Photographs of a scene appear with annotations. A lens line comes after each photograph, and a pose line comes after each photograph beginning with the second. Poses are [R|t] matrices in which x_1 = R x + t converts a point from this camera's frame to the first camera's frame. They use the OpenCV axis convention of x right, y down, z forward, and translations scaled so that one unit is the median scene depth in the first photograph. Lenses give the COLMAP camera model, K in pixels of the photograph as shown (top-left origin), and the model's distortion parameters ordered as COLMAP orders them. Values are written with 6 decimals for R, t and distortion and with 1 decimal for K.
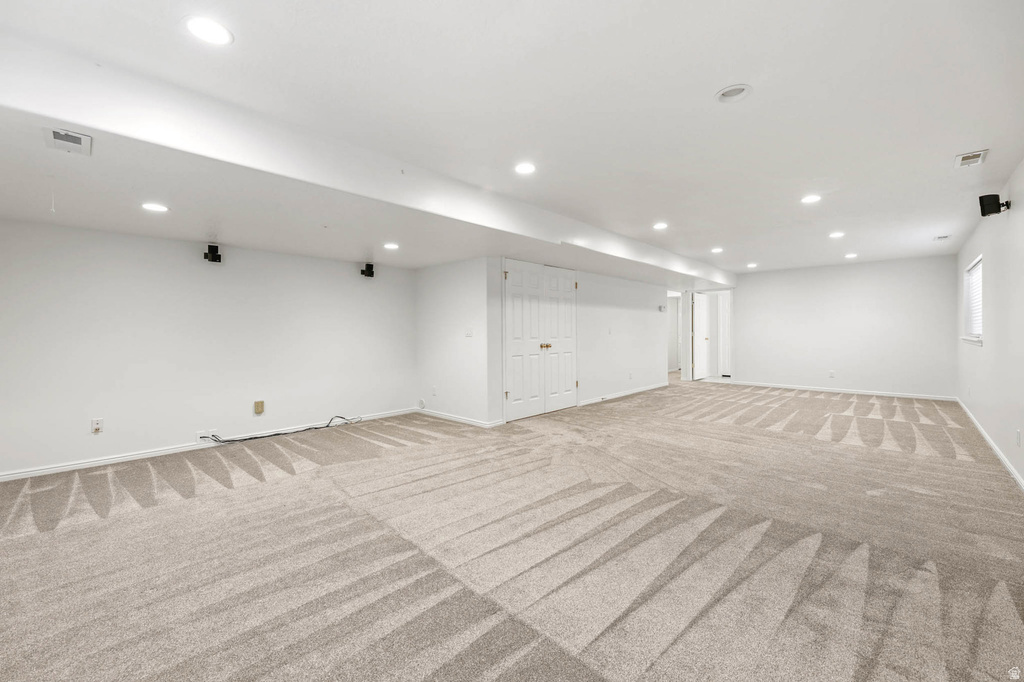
lens RADIAL K [[413.0, 0, 514.7], [0, 413.0, 336.8], [0, 0, 1]] dist [0.003631, -0.001449]
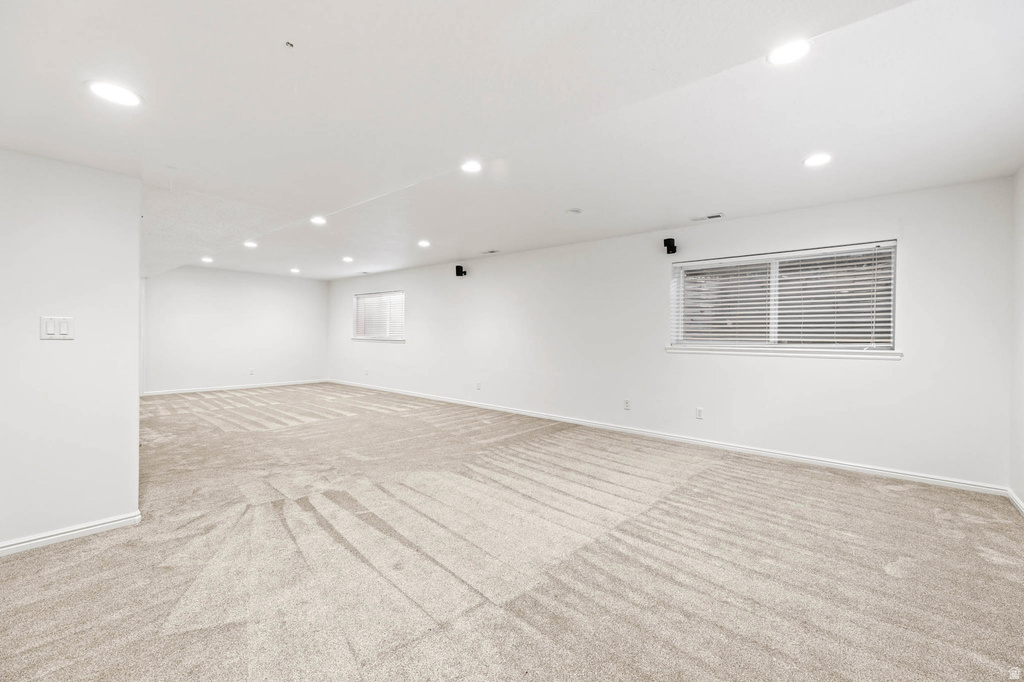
lens RADIAL K [[413.0, 0, 514.7], [0, 413.0, 339.4], [0, 0, 1]] dist [0.003631, -0.001449]
pose [[-0.031457, -0.003884, 0.999498, -0.844817], [-0.000064, 0.999992, 0.003884, -0.001467], [-0.999505, 0.000059, -0.031457, 0.822934]]
